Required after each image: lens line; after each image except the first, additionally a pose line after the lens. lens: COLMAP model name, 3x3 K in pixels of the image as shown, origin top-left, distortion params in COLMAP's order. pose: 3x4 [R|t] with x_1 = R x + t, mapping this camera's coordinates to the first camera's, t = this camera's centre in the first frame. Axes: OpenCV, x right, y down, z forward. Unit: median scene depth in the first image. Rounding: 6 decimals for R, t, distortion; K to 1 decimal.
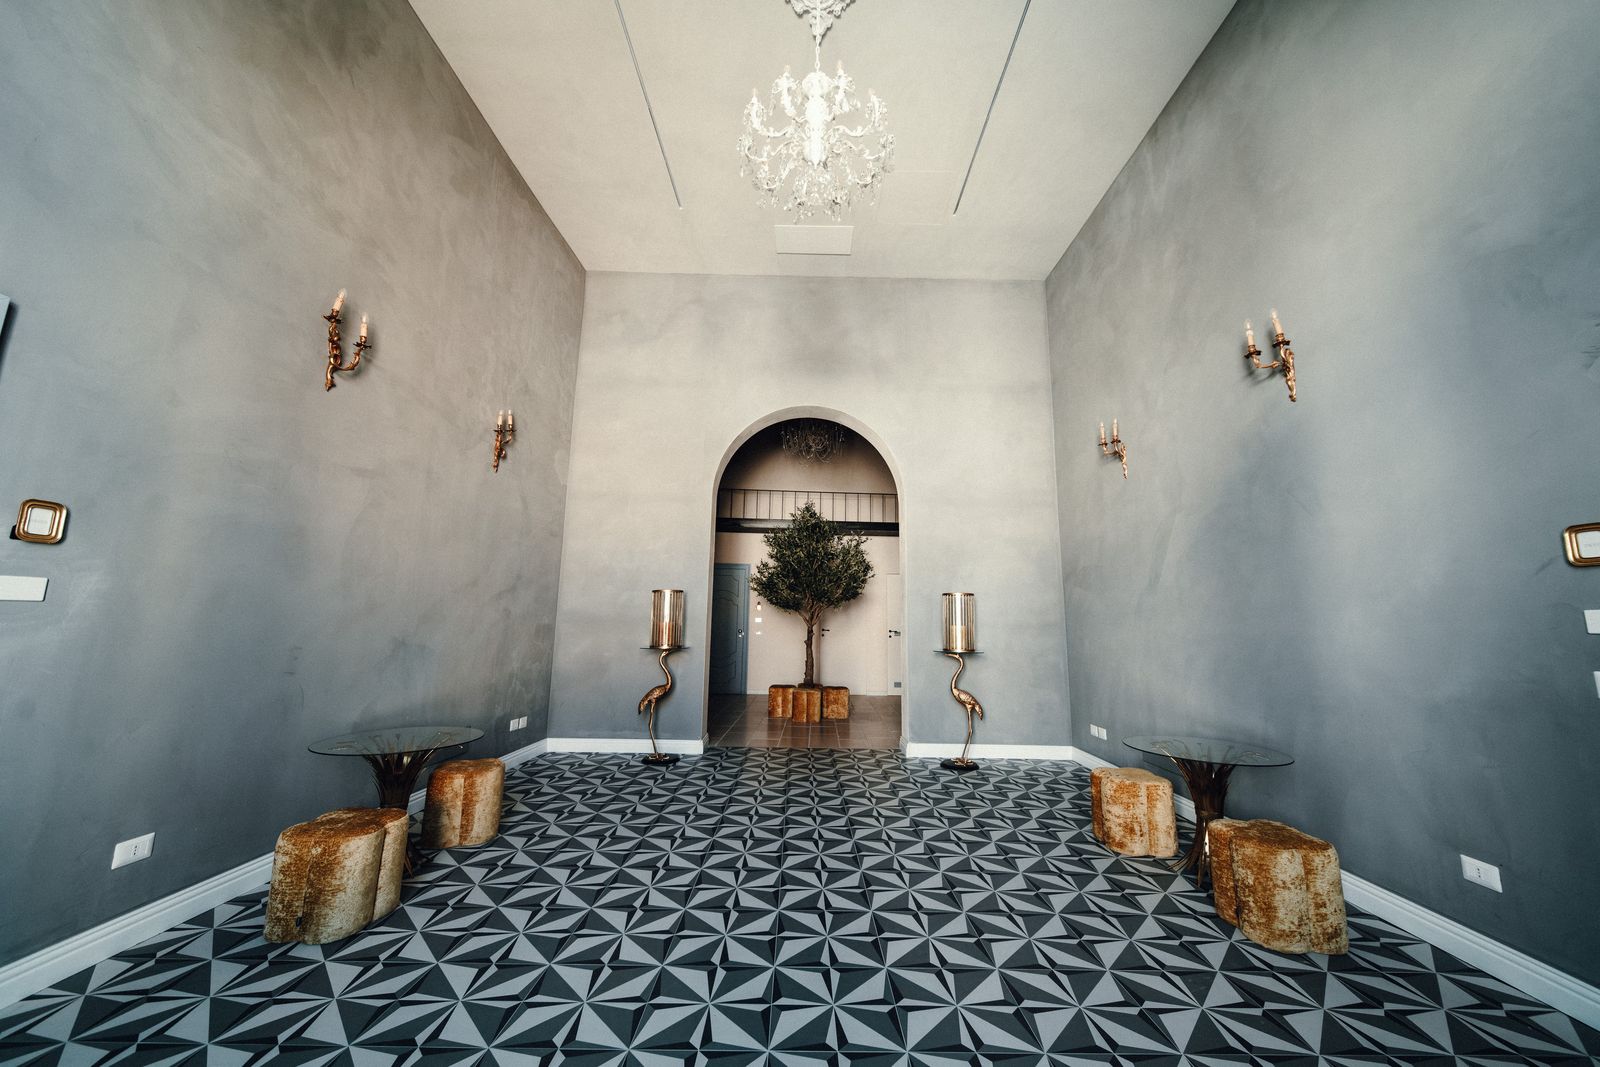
lens RADIAL K [[548.1, 0, 807.0], [0, 548.1, 531.2], [0, 0, 1]] dist [-0.006662, -0.000410]
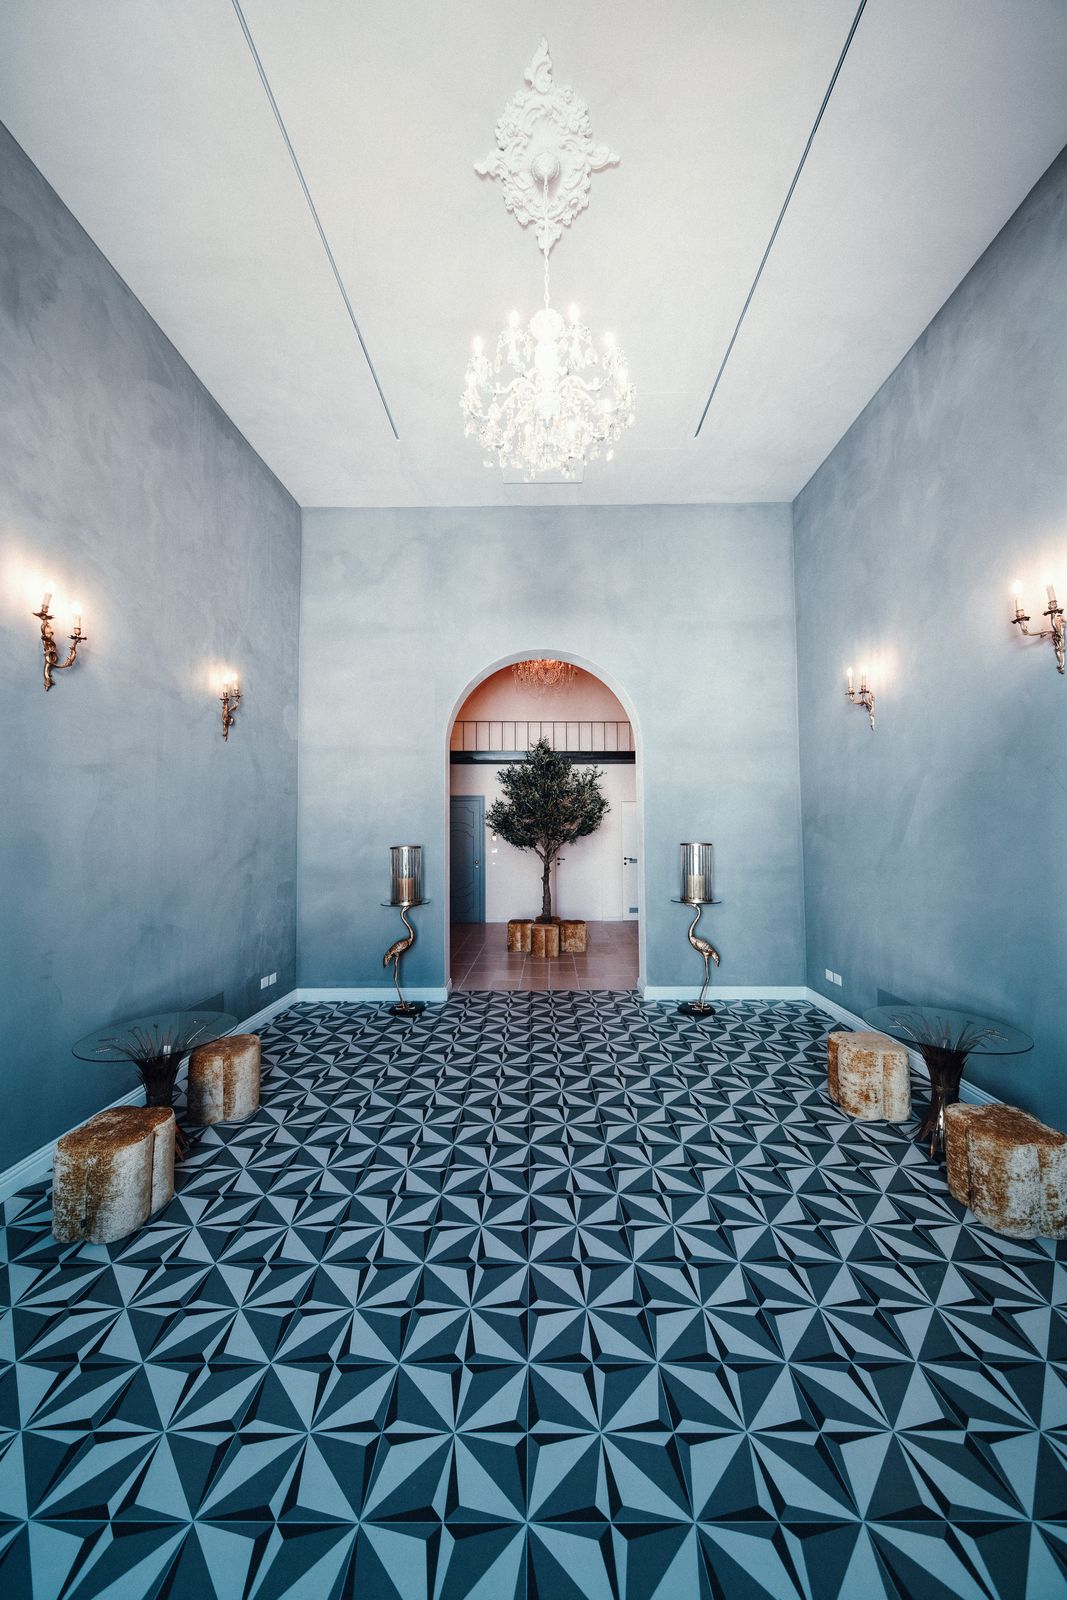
lens RADIAL K [[548.1, 0, 530.4], [0, 548.1, 803.2], [0, 0, 1]] dist [-0.006662, -0.000410]
pose [[0.999589, -0.023294, -0.016705, -0.009140], [0.025030, 0.993326, 0.112591, -0.107793], [0.013971, -0.112962, 0.993501, 0.021917]]
